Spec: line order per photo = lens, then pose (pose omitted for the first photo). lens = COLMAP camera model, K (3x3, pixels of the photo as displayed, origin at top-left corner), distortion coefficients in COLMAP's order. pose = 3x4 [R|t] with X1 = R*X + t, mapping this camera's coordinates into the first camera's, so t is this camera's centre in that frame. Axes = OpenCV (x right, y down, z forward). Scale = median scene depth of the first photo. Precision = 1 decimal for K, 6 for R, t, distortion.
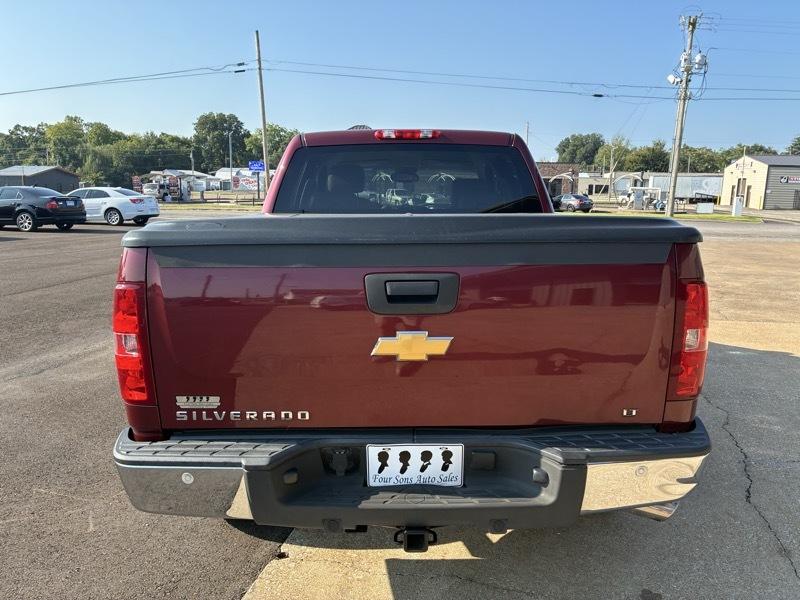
lens RADIAL K [[604.9, 0, 406.5], [0, 604.9, 300.7], [0, 0, 1]] dist [0.046759, -0.069381]
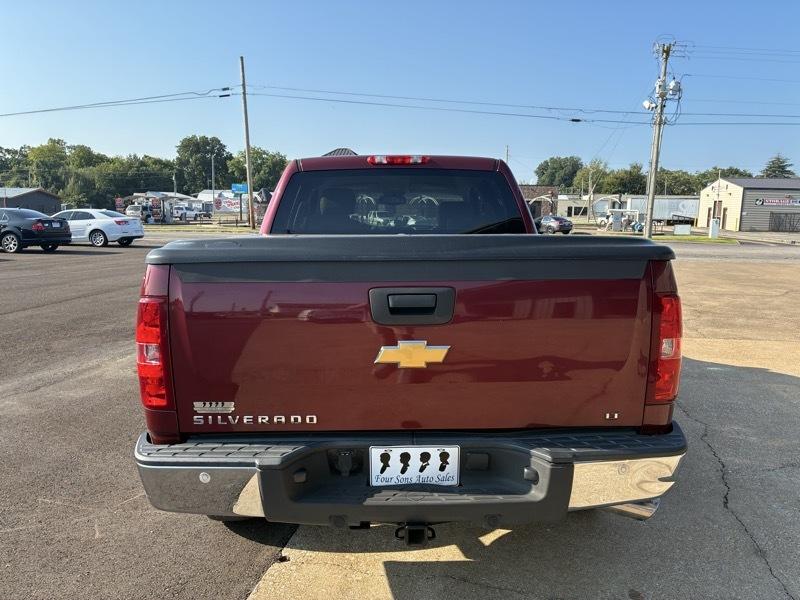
lens RADIAL K [[604.9, 0, 395.5], [0, 604.9, 295.3], [0, 0, 1]] dist [0.046759, -0.069381]
pose [[0.999918, -0.001369, 0.012725, -0.002141], [0.001922, 0.999050, -0.043544, 0.001010], [-0.012654, 0.043565, 0.998970, -0.005825]]
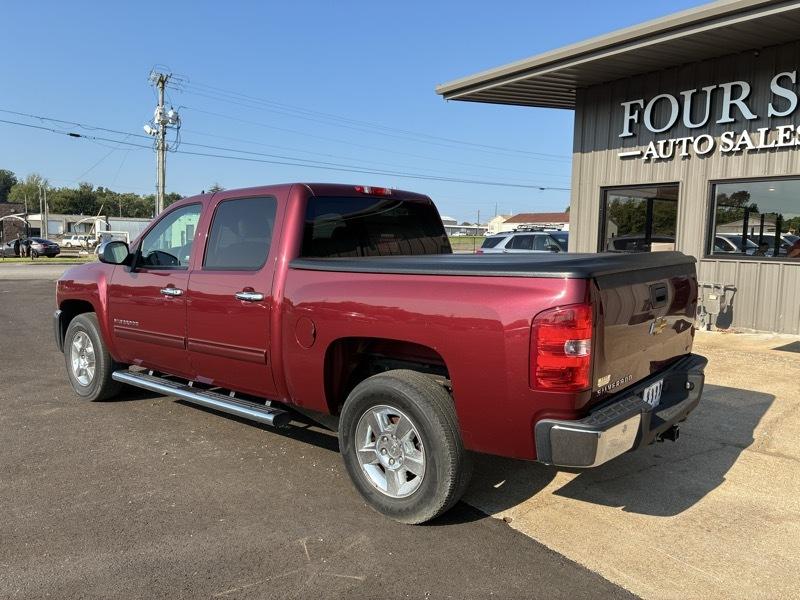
lens RADIAL K [[604.9, 0, 405.9], [0, 604.9, 296.8], [0, 0, 1]] dist [0.046759, -0.069381]
pose [[0.636464, -0.075731, 0.767580, -0.112208], [0.134118, 0.990874, -0.013446, -0.005072], [-0.759557, 0.111504, 0.640812, 0.025259]]
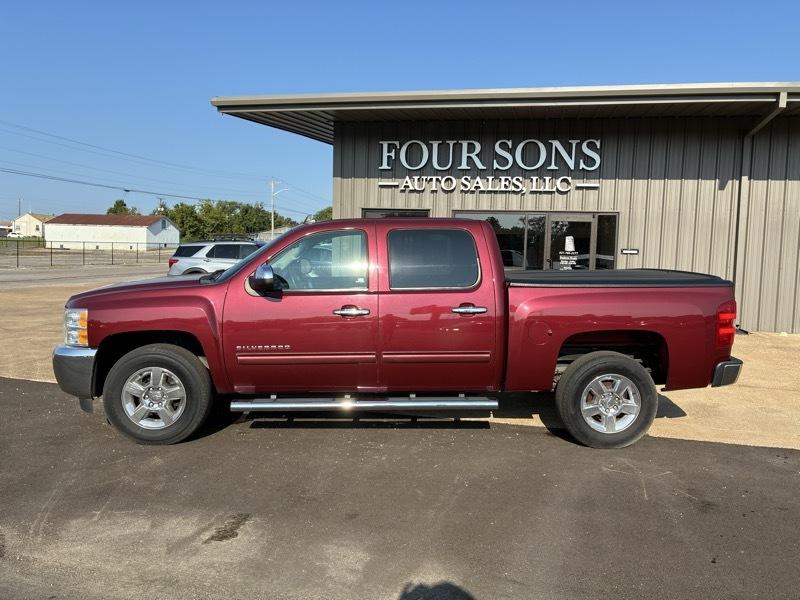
lens RADIAL K [[604.9, 0, 402.1], [0, 604.9, 301.7], [0, 0, 1]] dist [0.046759, -0.069381]
pose [[-0.029199, -0.095232, 0.995027, -0.195802], [0.160409, 0.982103, 0.098702, -0.033199], [-0.986619, 0.162493, -0.013400, 0.156083]]
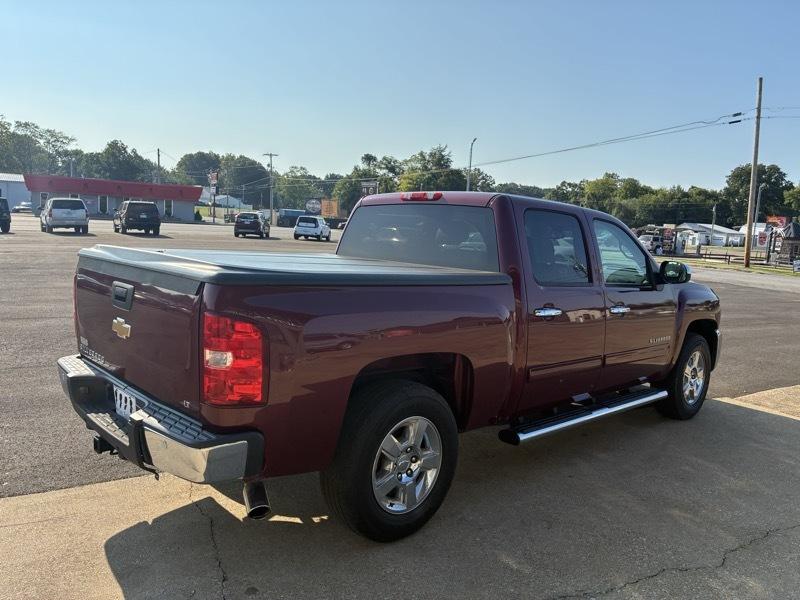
lens RADIAL K [[604.9, 0, 396.5], [0, 604.9, 296.0], [0, 0, 1]] dist [0.046759, -0.069381]
pose [[0.679043, 0.116271, -0.724832, 0.104663], [-0.181923, 0.983231, -0.012711, -0.007588], [0.711199, 0.140495, 0.688808, 0.023696]]
